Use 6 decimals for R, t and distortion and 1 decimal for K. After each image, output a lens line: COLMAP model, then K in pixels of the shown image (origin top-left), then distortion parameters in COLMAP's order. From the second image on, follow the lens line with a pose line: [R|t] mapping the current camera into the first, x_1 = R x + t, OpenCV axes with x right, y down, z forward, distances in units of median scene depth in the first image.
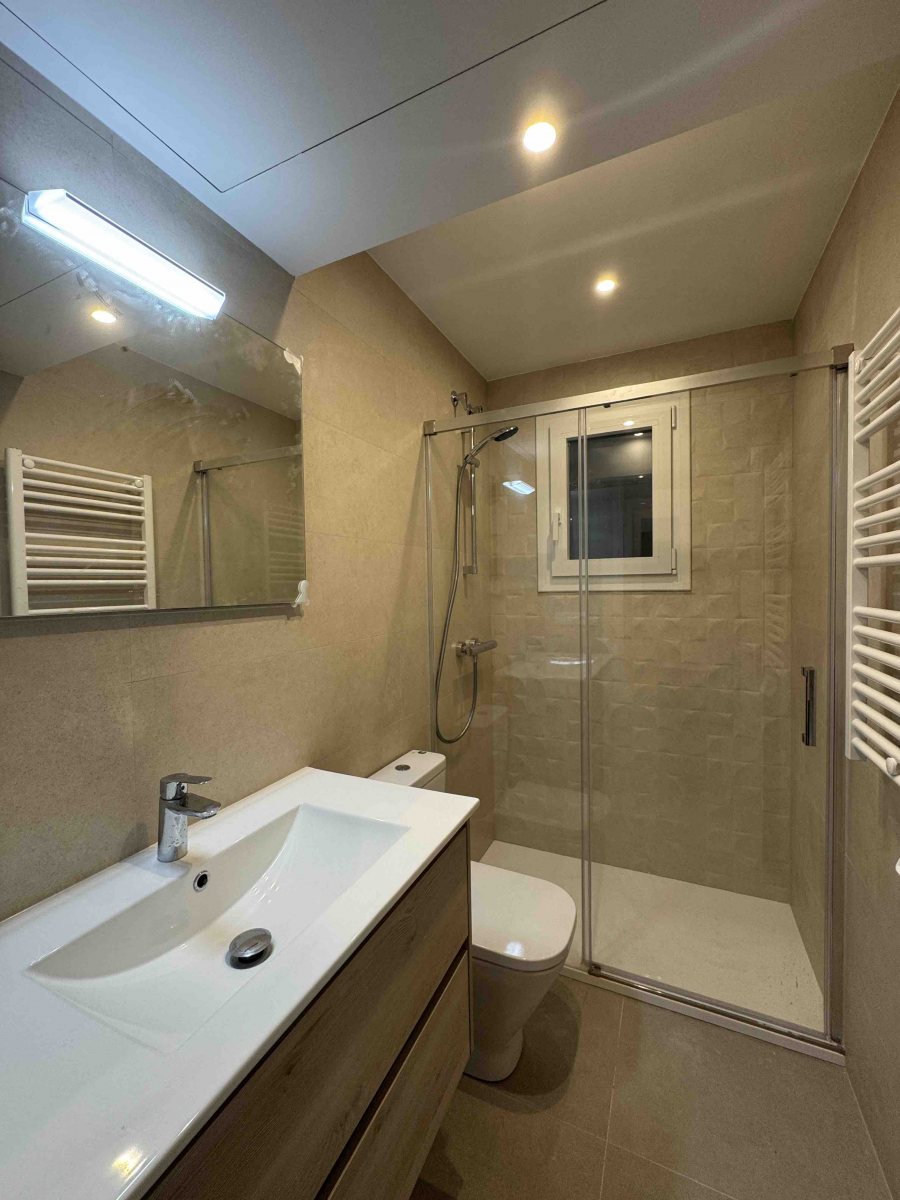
lens RADIAL K [[478.7, 0, 441.1], [0, 478.7, 598.8], [0, 0, 1]] dist [-0.002077, 0.000284]
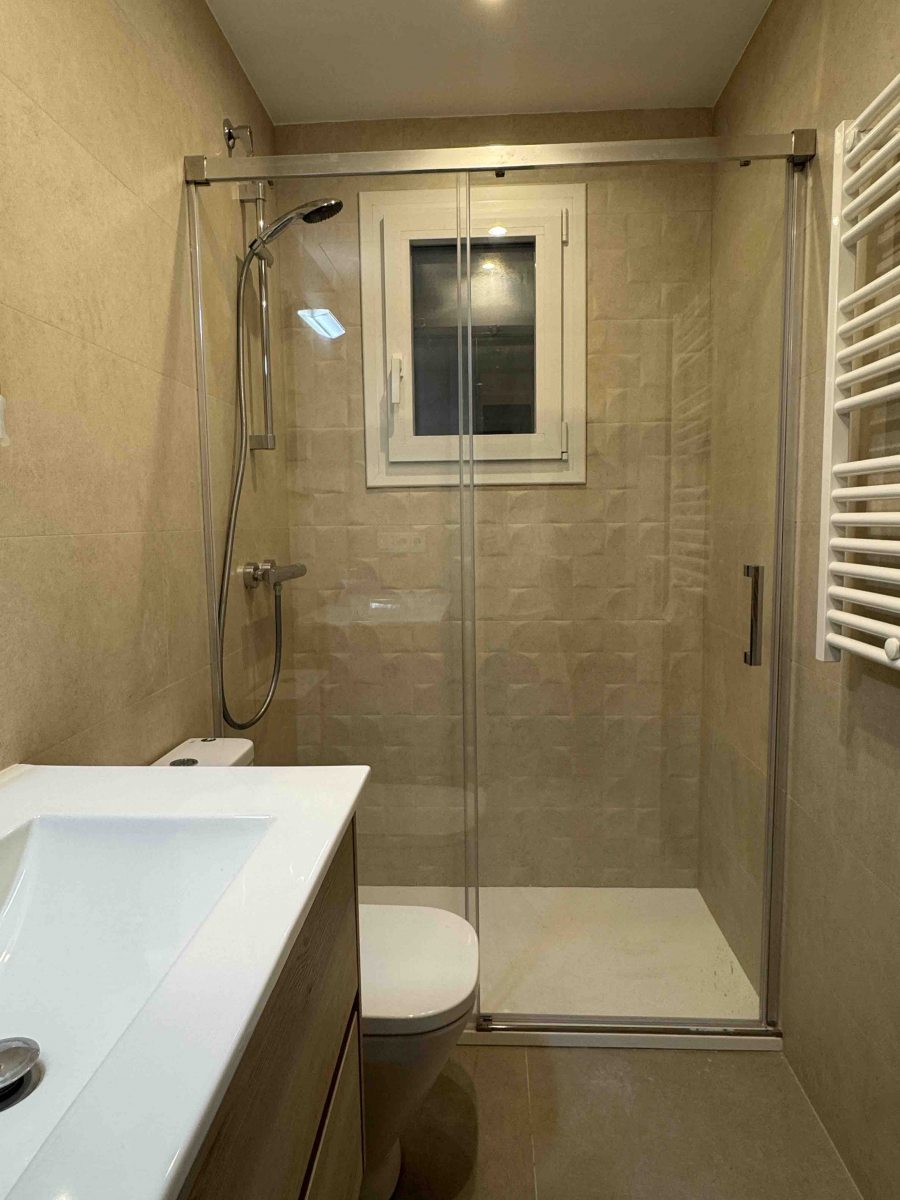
lens RADIAL K [[748.7, 0, 446.0], [0, 748.7, 593.8], [0, 0, 1]] dist [-0.002623, 0.001234]
pose [[0.925069, -0.031535, 0.378487, -0.092195], [0.006245, 0.997675, 0.067860, 0.070442], [-0.379748, -0.060411, 0.923116, 0.054896]]
